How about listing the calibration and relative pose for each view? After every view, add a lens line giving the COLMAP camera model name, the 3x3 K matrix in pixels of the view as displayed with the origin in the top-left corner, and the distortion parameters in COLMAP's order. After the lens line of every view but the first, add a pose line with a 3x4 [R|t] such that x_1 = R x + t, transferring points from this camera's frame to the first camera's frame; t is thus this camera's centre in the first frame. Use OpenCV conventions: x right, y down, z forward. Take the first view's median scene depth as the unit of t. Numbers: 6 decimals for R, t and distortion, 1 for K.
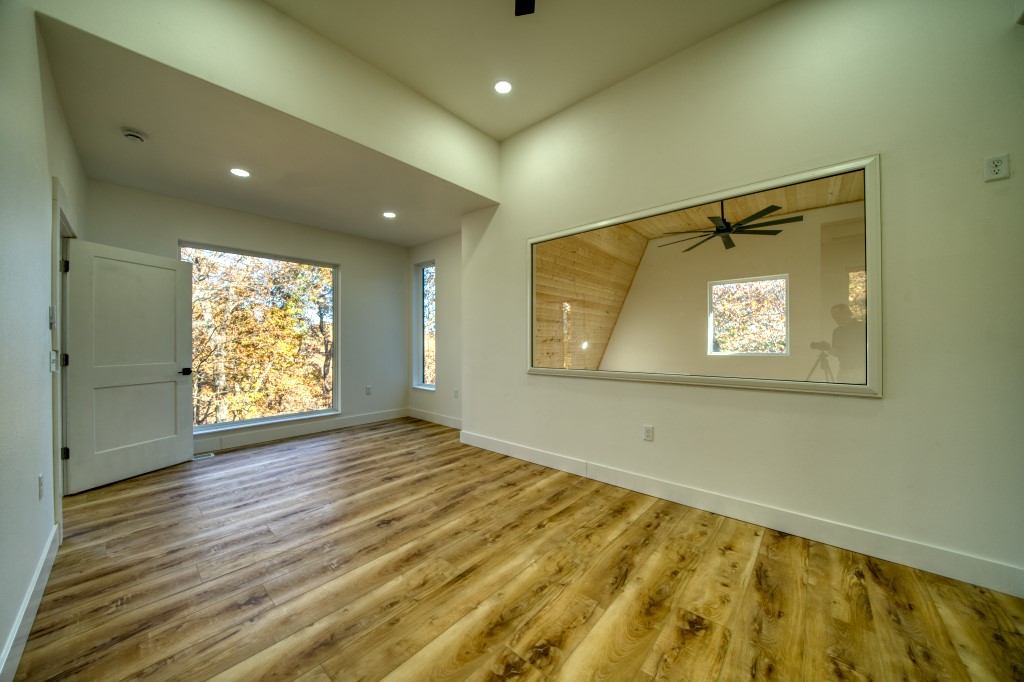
lens RADIAL K [[354.1, 0, 508.7], [0, 354.1, 342.9], [0, 0, 1]] dist [-0.028235, 0.003795]
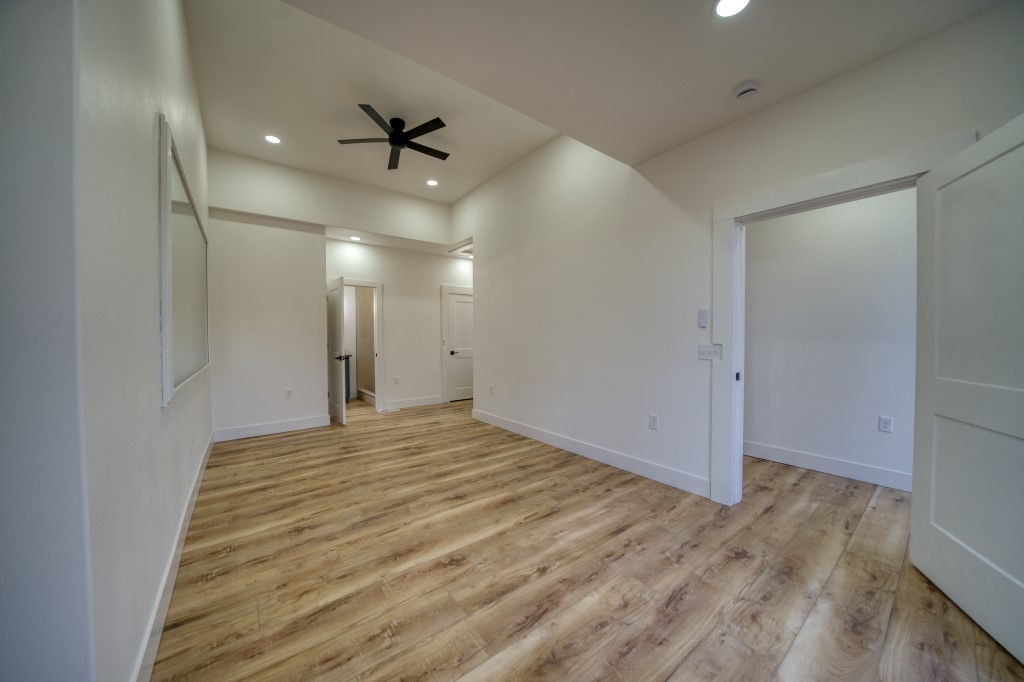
lens RADIAL K [[354.1, 0, 508.7], [0, 354.1, 342.9], [0, 0, 1]] dist [-0.028235, 0.003795]
pose [[-0.981383, 0.001723, 0.192055, -0.602770], [0.004661, 0.999879, 0.014850, -0.002876], [-0.192006, 0.015469, -0.981272, 1.721210]]
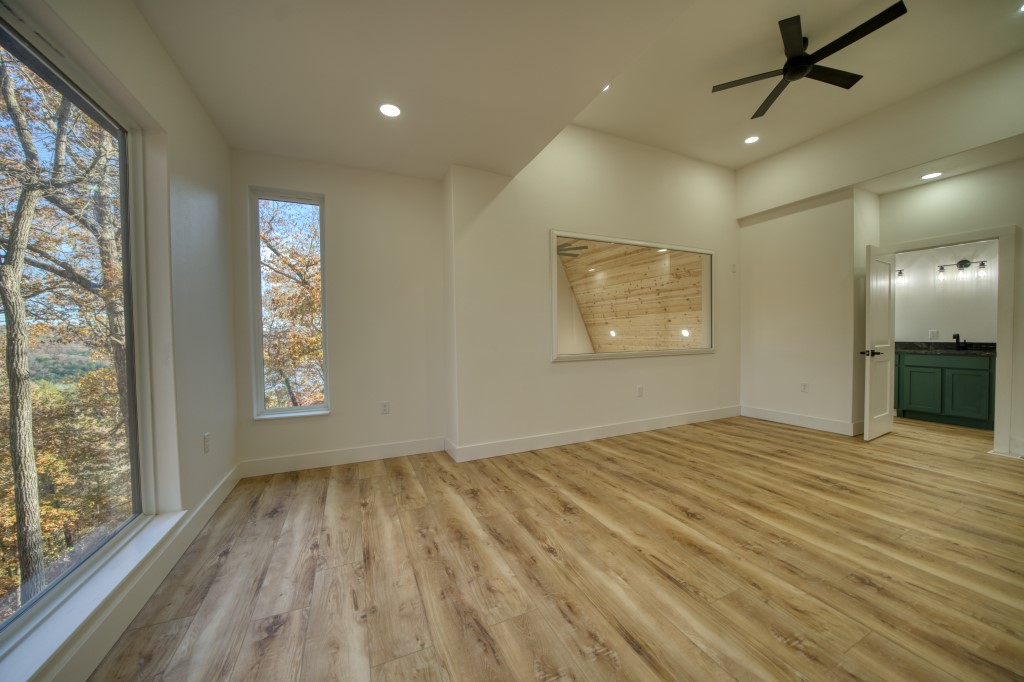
lens RADIAL K [[354.1, 0, 508.7], [0, 354.1, 342.9], [0, 0, 1]] dist [-0.028235, 0.003795]
pose [[0.412163, -0.029450, 0.910634, -1.178755], [0.013439, 0.999565, 0.026243, 0.003940], [-0.911011, 0.001422, 0.412379, 0.879639]]
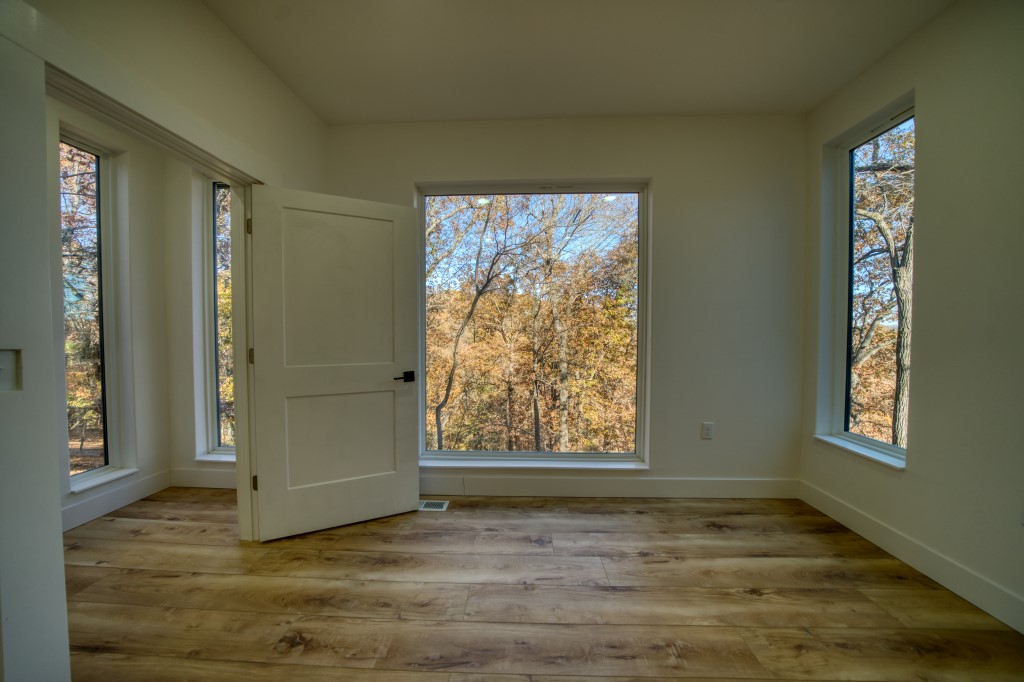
lens RADIAL K [[354.1, 0, 508.7], [0, 354.1, 342.9], [0, 0, 1]] dist [-0.028235, 0.003795]
pose [[0.633962, 0.023778, -0.772999, -0.371734], [-0.001744, 0.999569, 0.029318, -0.000883], [0.773362, -0.017238, 0.633730, 0.901359]]
